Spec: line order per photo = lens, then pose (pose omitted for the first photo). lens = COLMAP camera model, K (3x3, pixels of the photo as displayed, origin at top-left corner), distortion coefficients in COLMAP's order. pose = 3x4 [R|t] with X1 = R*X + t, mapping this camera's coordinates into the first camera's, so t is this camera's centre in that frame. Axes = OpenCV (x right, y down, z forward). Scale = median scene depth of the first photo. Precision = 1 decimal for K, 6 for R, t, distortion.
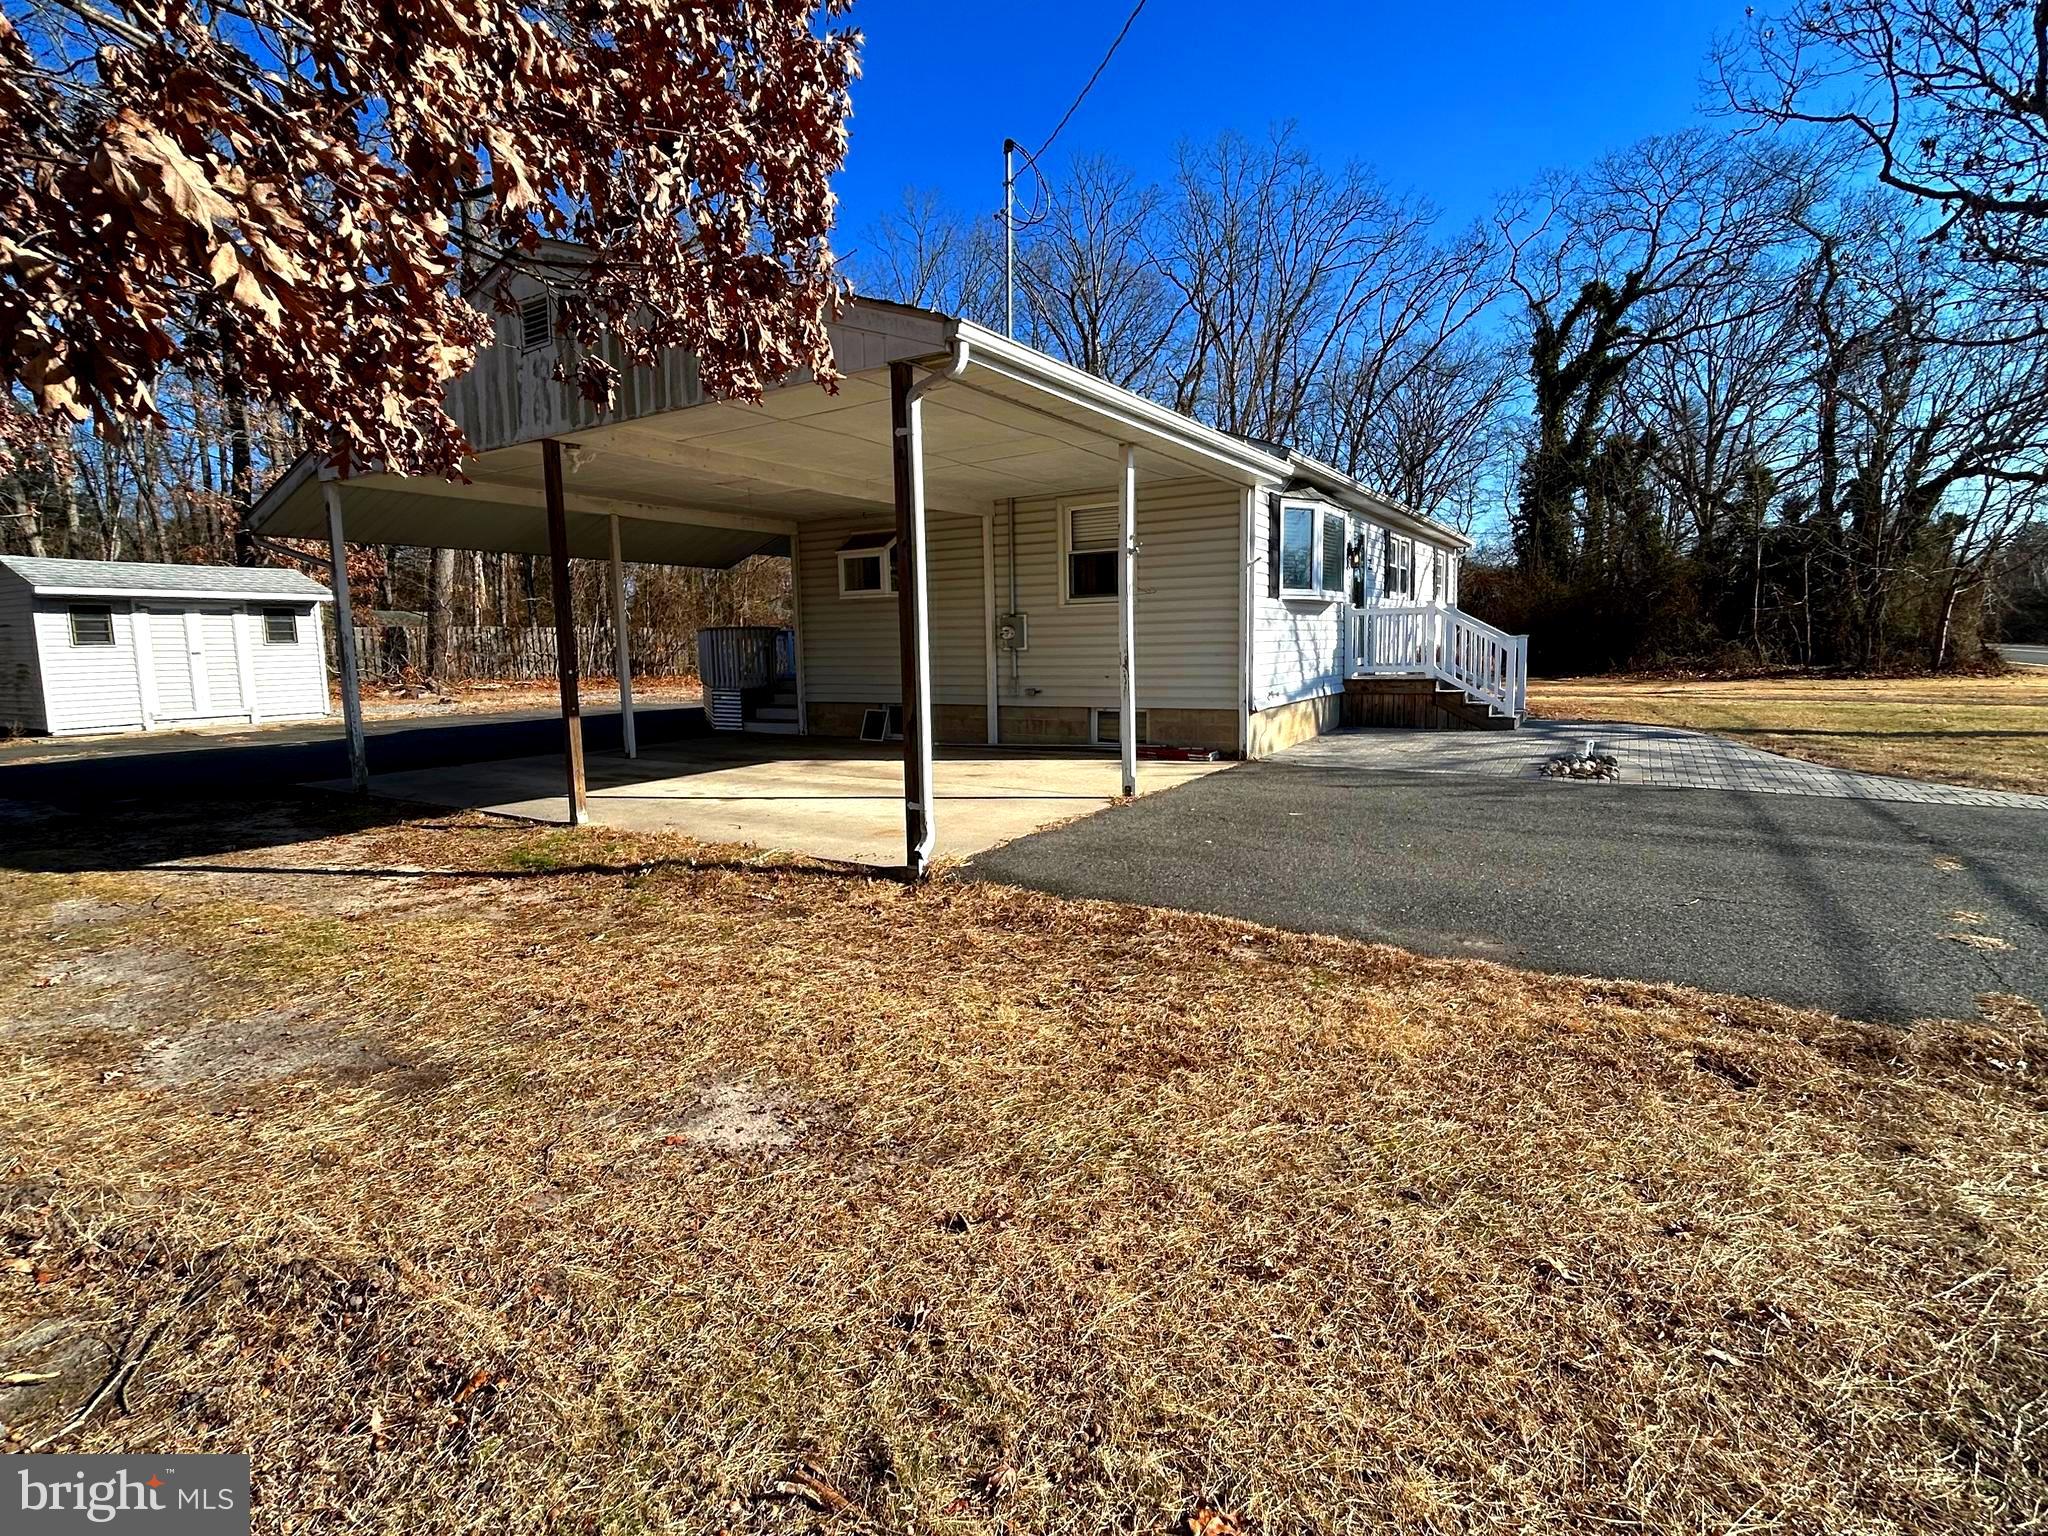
lens RADIAL K [[1003.0, 0, 1024.0], [0, 1003.0, 768.0], [0, 0, 1]] dist [-0.000953, -0.000445]
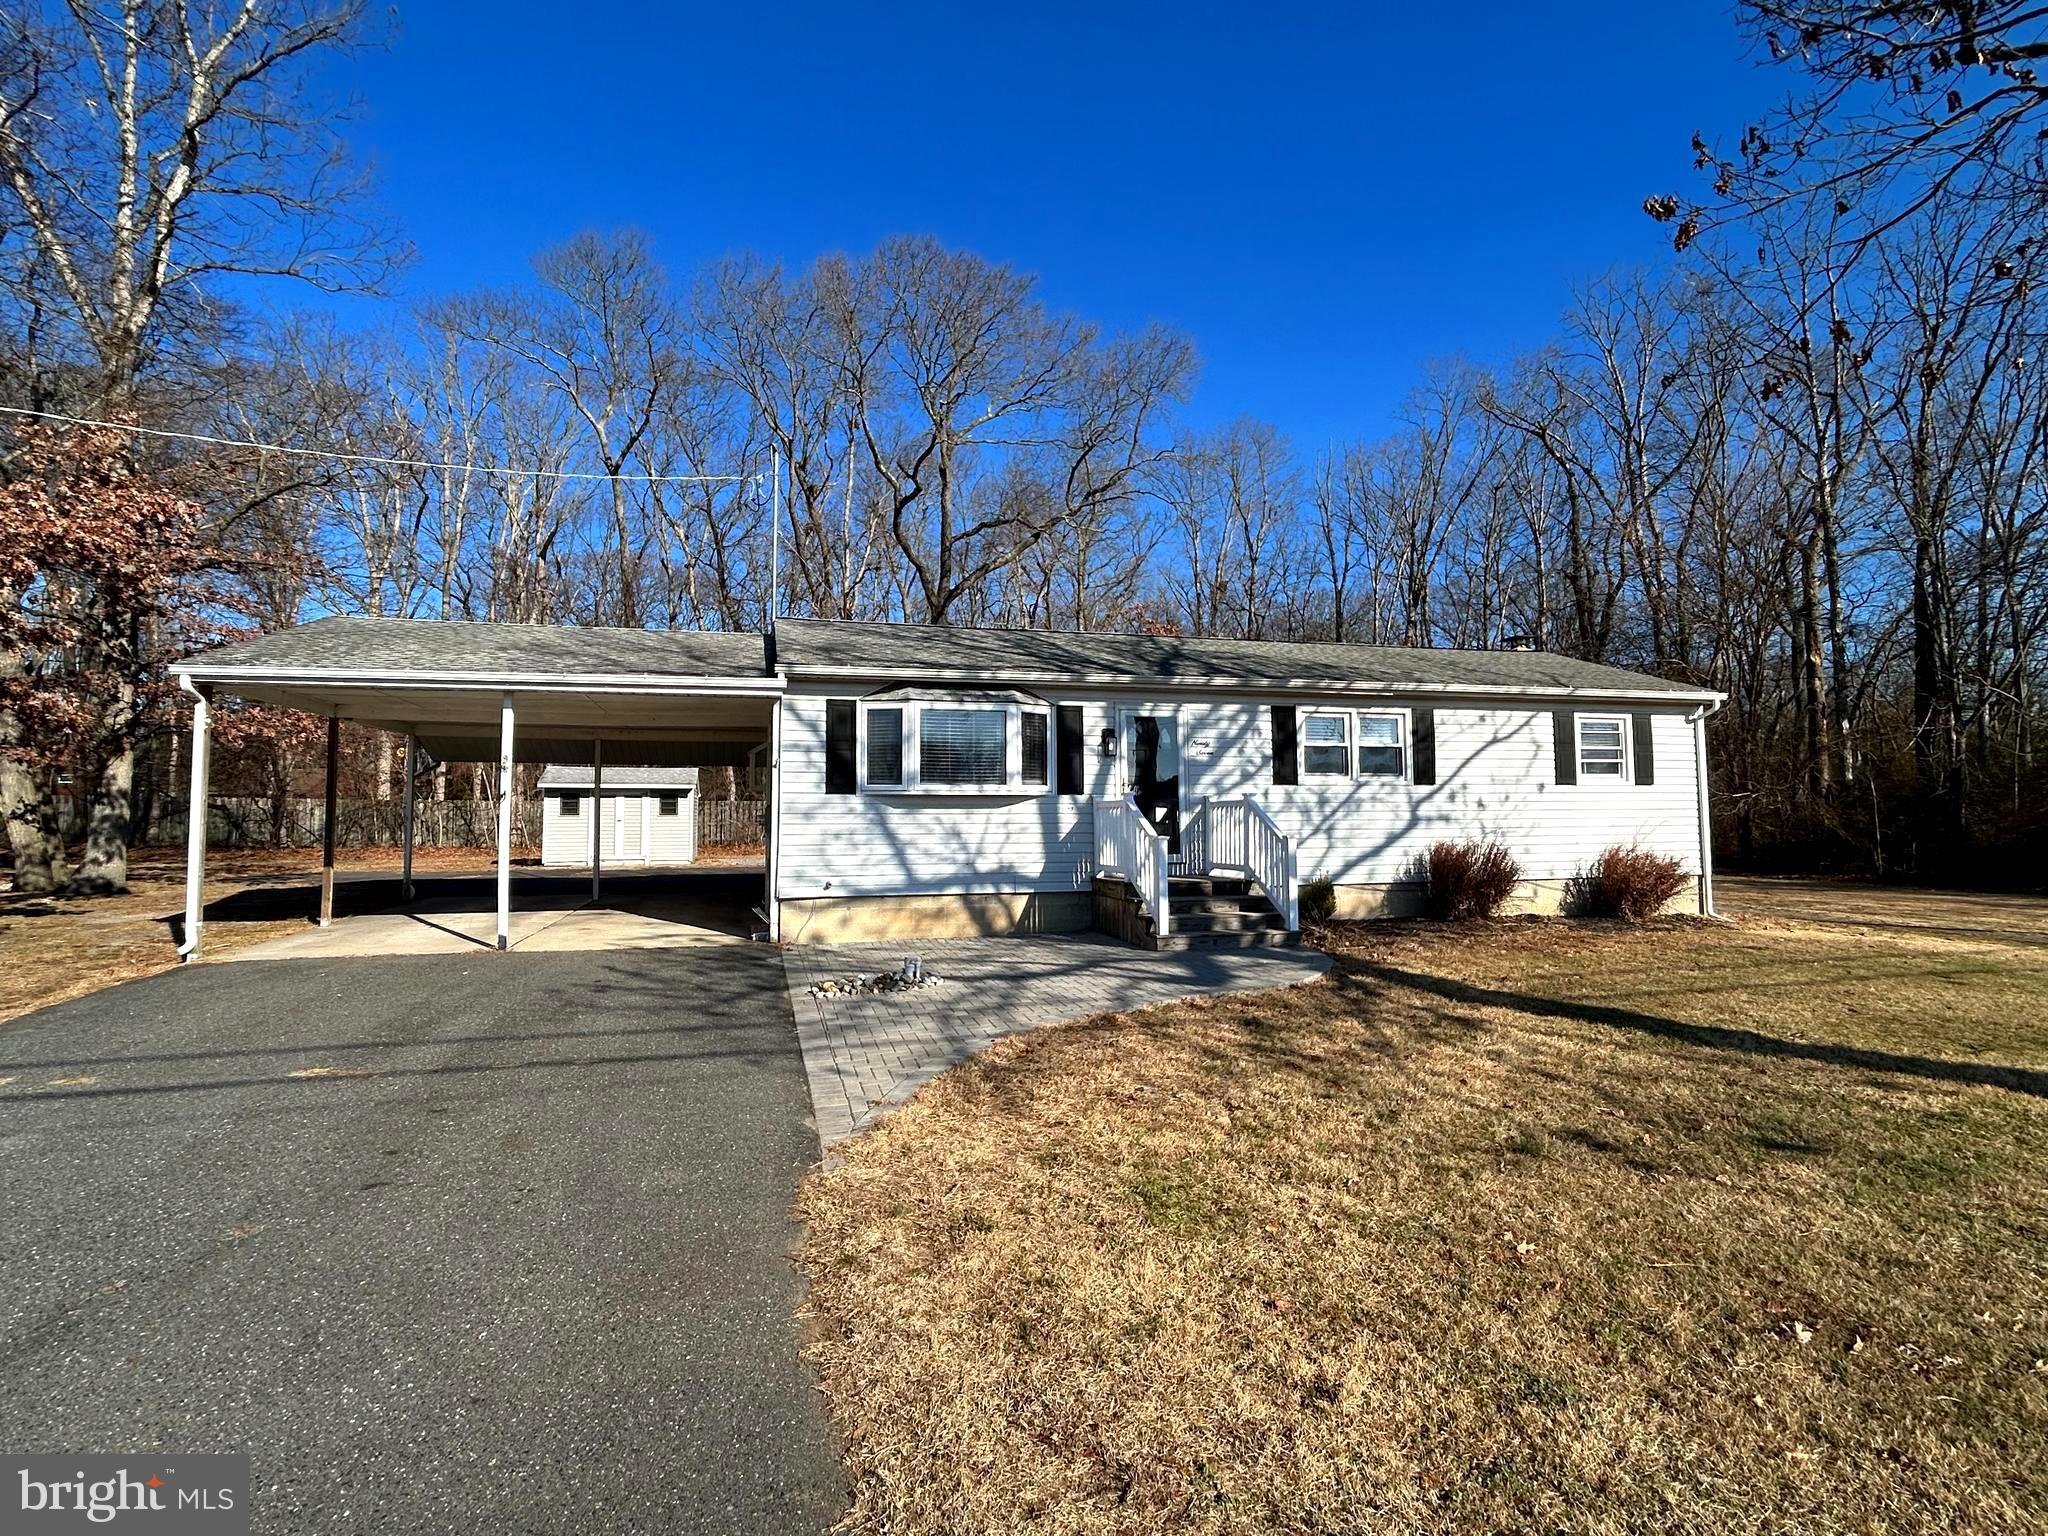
lens RADIAL K [[1003.0, 0, 1024.0], [0, 1003.0, 768.0], [0, 0, 1]] dist [-0.000953, -0.000445]
pose [[0.717759, -0.014630, -0.696138, 0.764283], [-0.097233, 0.987877, -0.121013, -0.059390], [0.689469, 0.154546, 0.707635, 0.245401]]
